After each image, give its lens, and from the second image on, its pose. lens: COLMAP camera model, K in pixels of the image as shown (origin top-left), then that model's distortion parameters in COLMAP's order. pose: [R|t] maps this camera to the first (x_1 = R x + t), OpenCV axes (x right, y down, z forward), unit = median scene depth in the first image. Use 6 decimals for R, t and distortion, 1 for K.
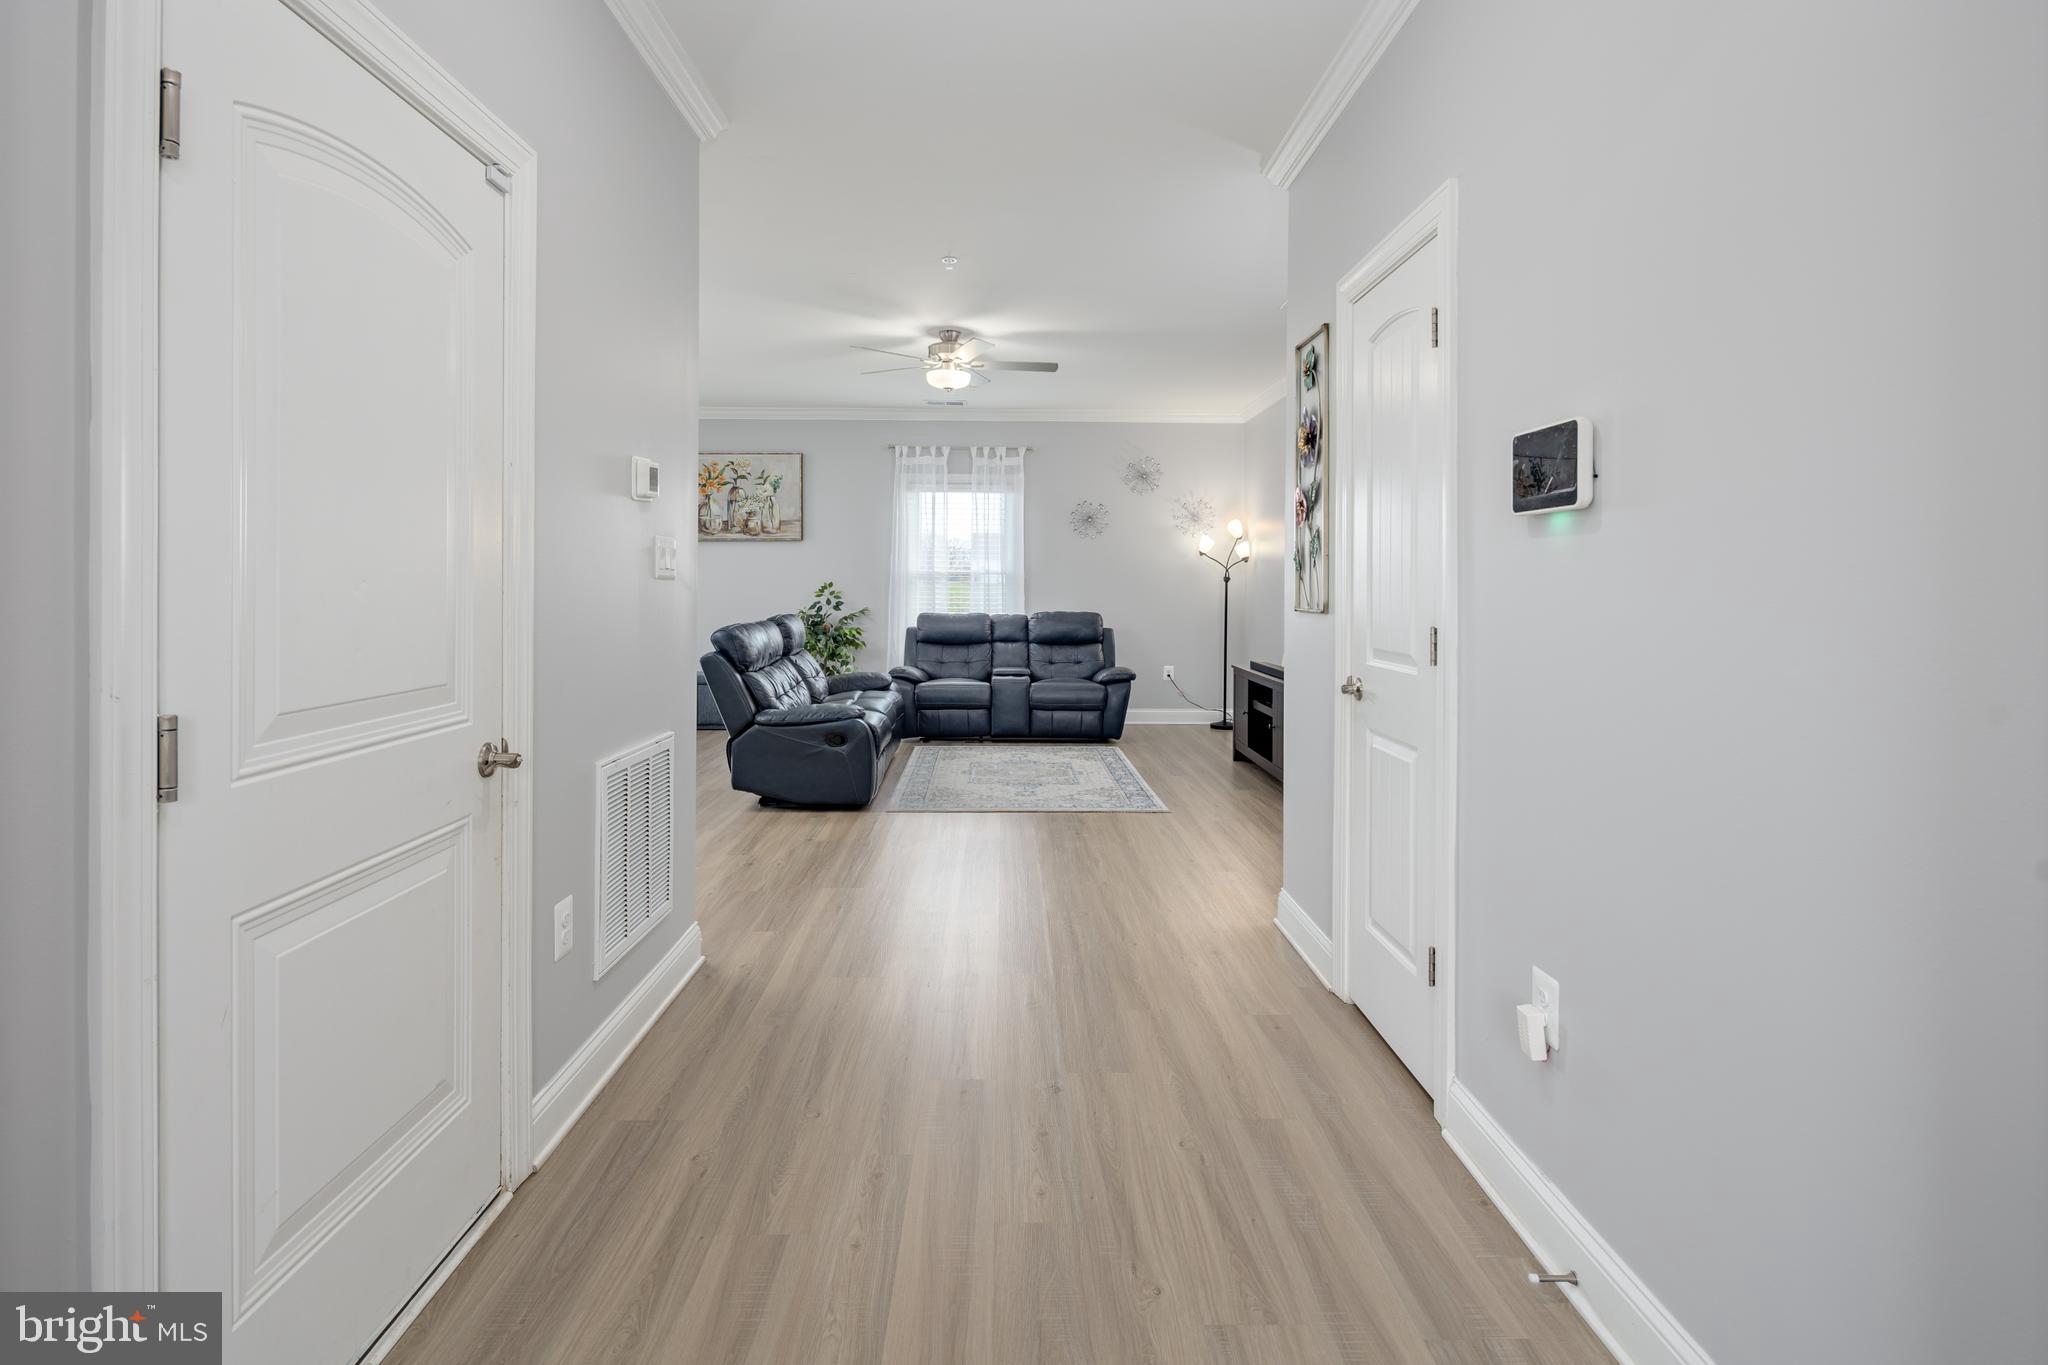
lens RADIAL K [[992.2, 0, 1012.4], [0, 992.2, 603.8], [0, 0, 1]] dist [0.001070, -0.005420]
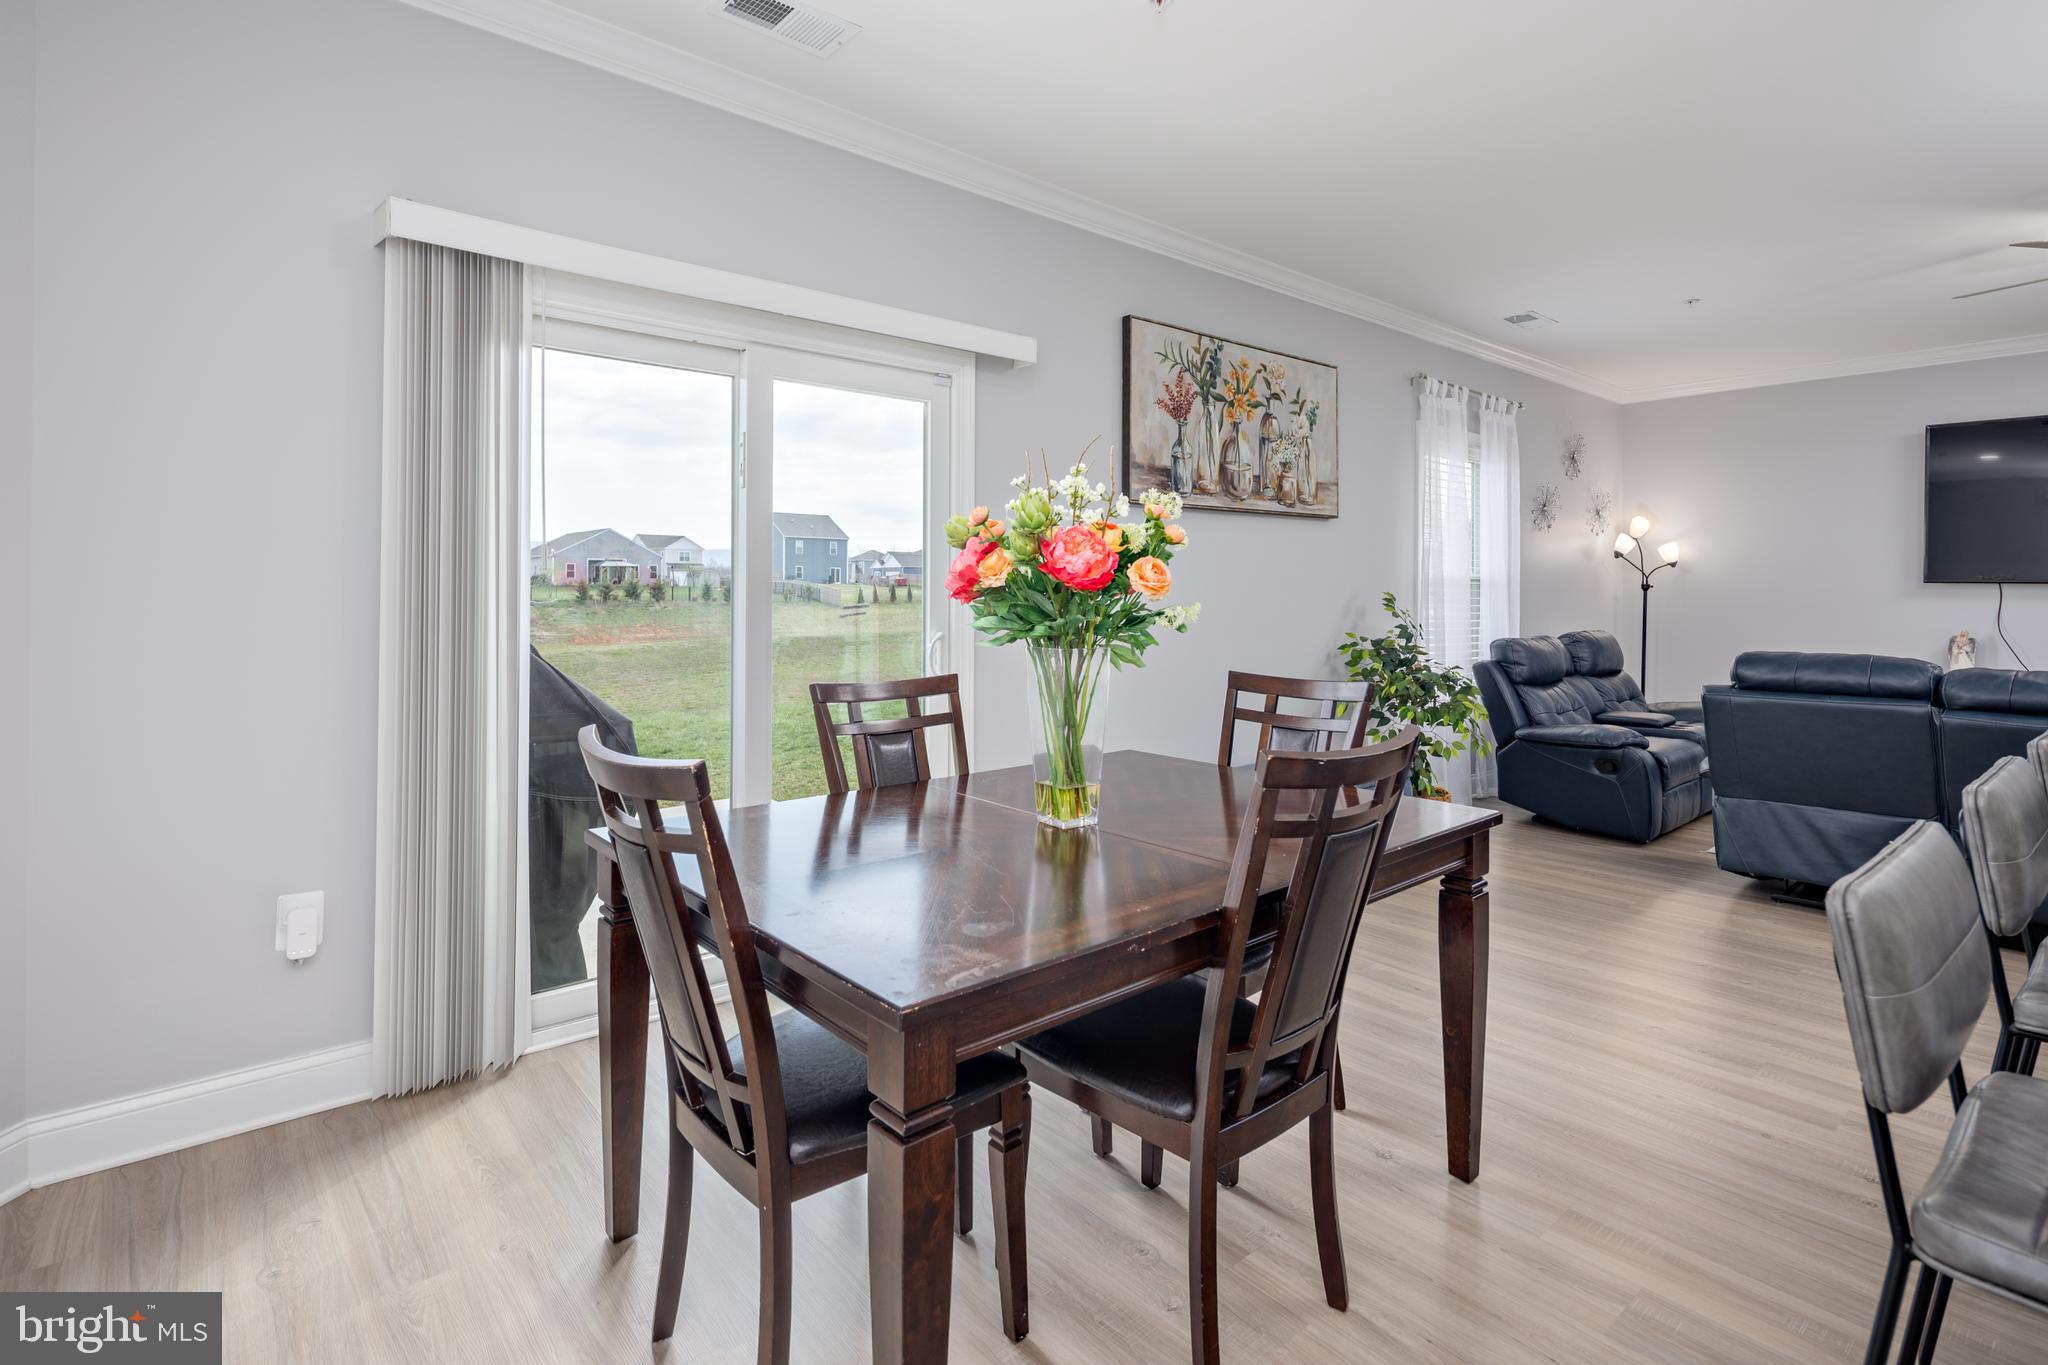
lens RADIAL K [[992.2, 0, 1056.2], [0, 992.2, 614.1], [0, 0, 1]] dist [0.001070, -0.005420]
pose [[0.780985, -0.016170, 0.624340, -0.701031], [0.013820, 0.999867, 0.008608, -0.016318], [-0.624397, 0.001906, 0.781105, 0.655317]]
